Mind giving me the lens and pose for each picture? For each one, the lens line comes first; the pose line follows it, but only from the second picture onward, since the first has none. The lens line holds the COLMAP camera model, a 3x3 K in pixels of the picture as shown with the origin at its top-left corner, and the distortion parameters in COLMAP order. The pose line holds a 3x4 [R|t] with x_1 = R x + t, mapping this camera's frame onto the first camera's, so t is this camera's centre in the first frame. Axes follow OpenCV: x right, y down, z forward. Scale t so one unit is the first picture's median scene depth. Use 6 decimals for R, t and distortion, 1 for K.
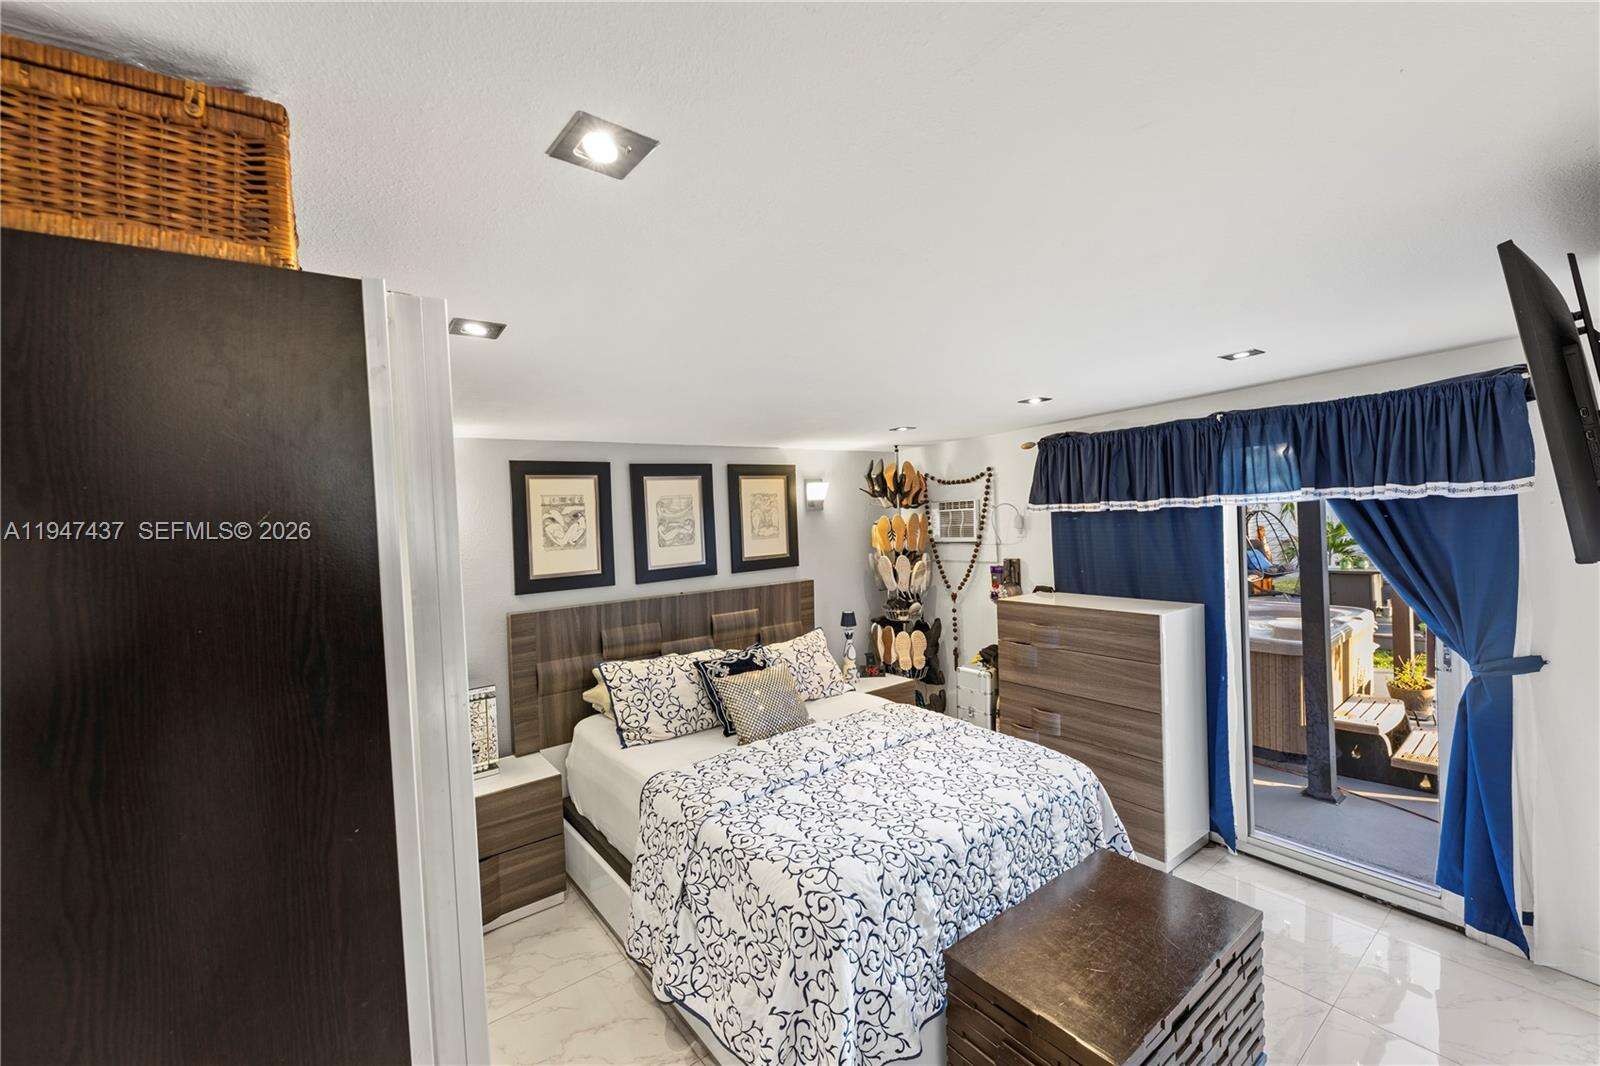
lens RADIAL K [[661.8, 0, 796.9], [0, 661.8, 528.5], [0, 0, 1]] dist [0.001272, -0.000345]
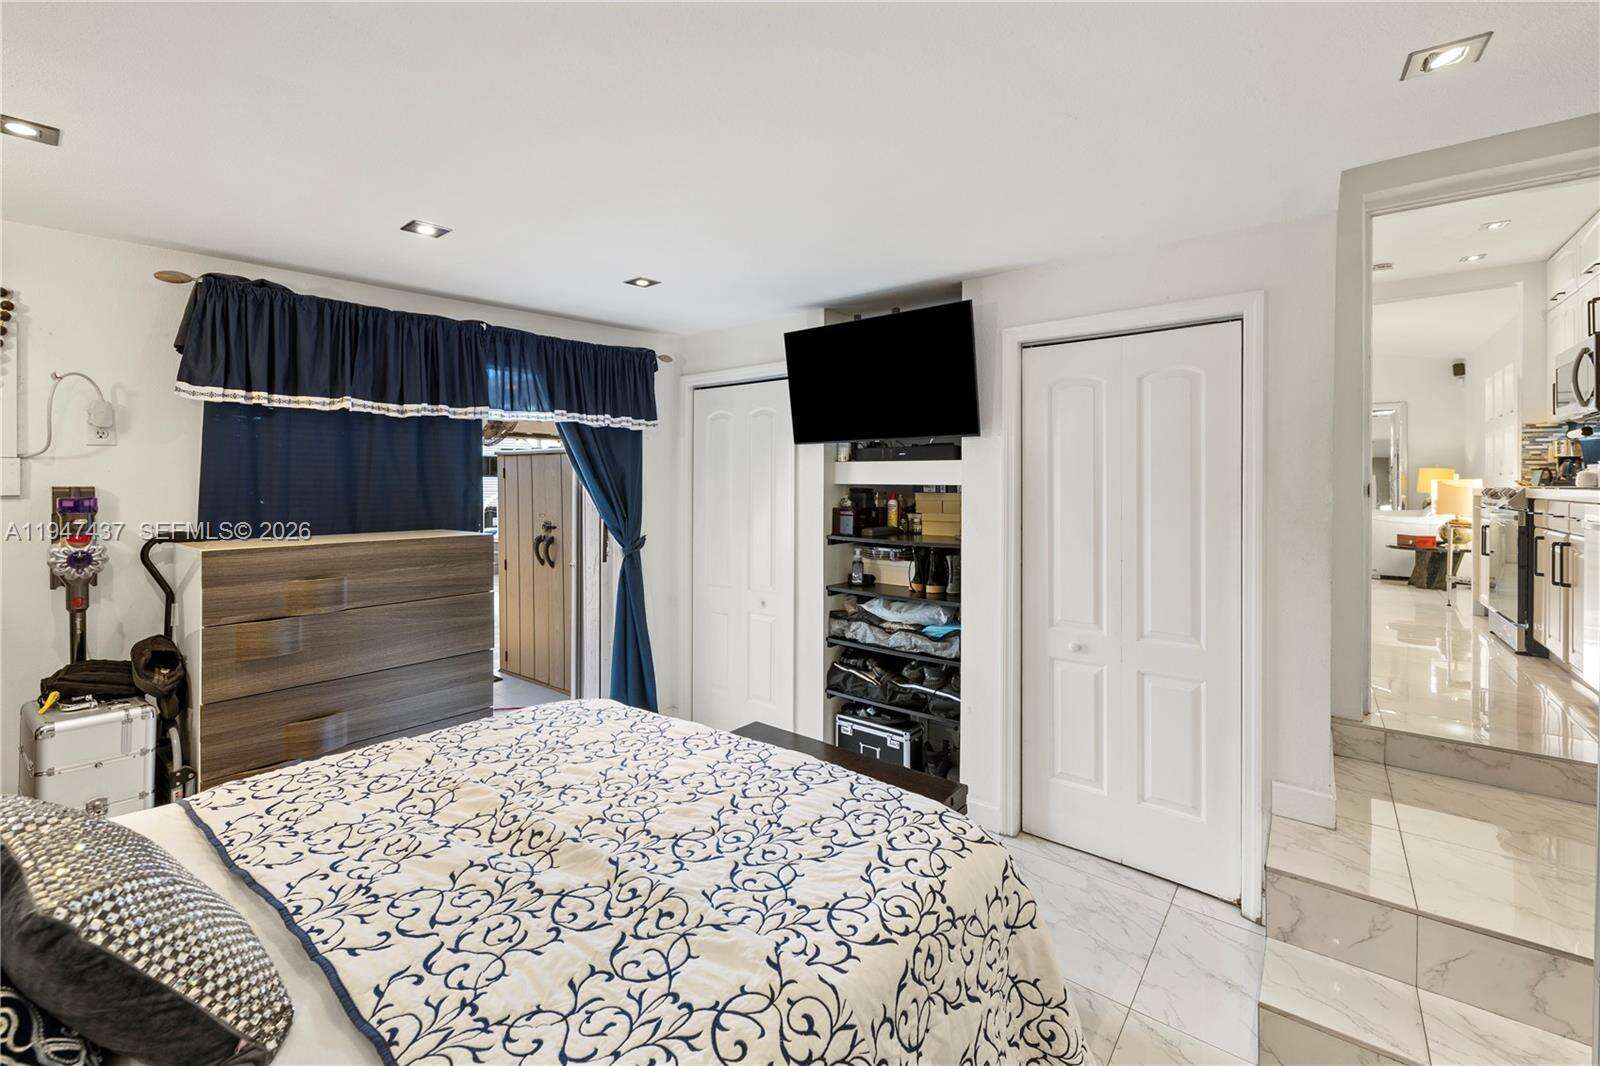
lens RADIAL K [[661.8, 0, 793.8], [0, 661.8, 485.9], [0, 0, 1]] dist [0.001272, -0.000345]
pose [[-0.238516, 0.036846, 0.970439, -0.333874], [0.034379, 0.998974, -0.029479, 0.091274], [-0.970530, 0.026332, -0.239538, 0.700638]]
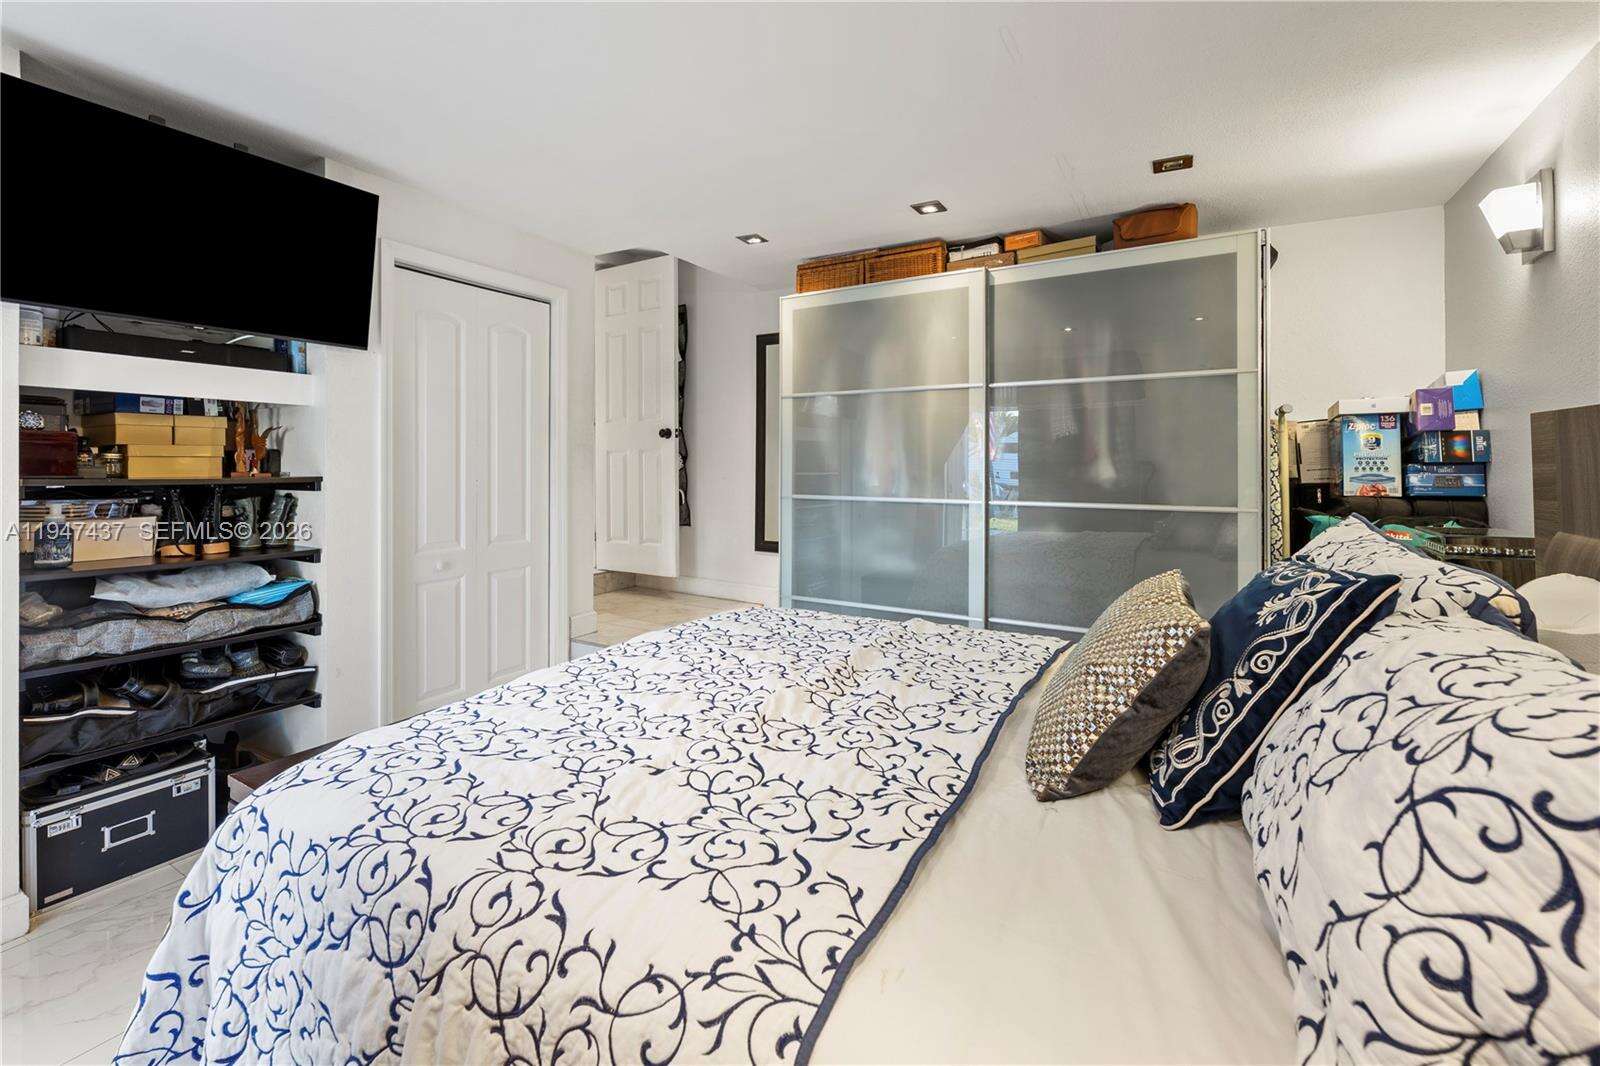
lens RADIAL K [[661.8, 0, 810.1], [0, 661.8, 455.8], [0, 0, 1]] dist [0.001272, -0.000345]
pose [[-0.928592, 0.034911, -0.369456, 0.193364], [0.025017, 0.999189, 0.031538, 0.116696], [0.370258, 0.020043, -0.928713, 1.104584]]
